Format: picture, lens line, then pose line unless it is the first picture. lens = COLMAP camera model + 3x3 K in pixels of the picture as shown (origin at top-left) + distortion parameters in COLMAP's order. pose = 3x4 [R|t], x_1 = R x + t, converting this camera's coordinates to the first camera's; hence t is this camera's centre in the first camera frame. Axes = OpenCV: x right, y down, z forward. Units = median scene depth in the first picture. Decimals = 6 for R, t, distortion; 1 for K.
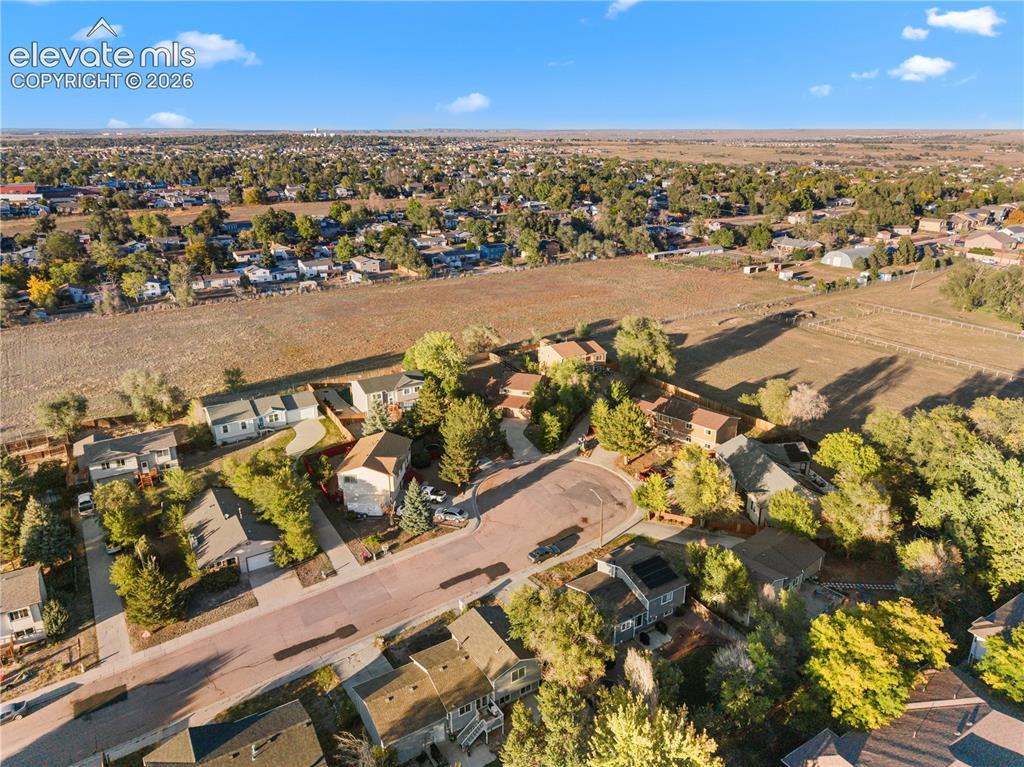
lens RADIAL K [[706.7, 0, 512.0], [0, 706.7, 383.5], [0, 0, 1]] dist [0.141213, -0.000836]
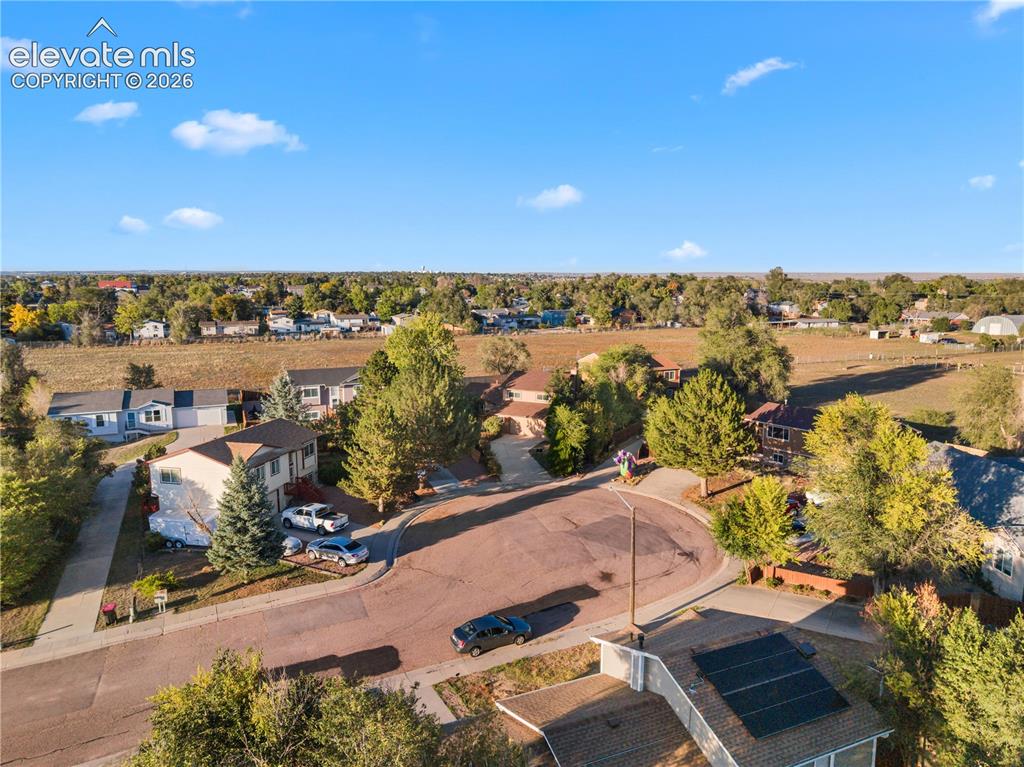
lens RADIAL K [[701.0, 0, 512.0], [0, 701.0, 383.5], [0, 0, 1]] dist [0.047915, 0.001383]
pose [[0.990646, 0.026471, -0.133865, 0.090503], [-0.051594, 0.980840, -0.187859, 0.143210], [0.126327, 0.193008, 0.973031, 0.473114]]
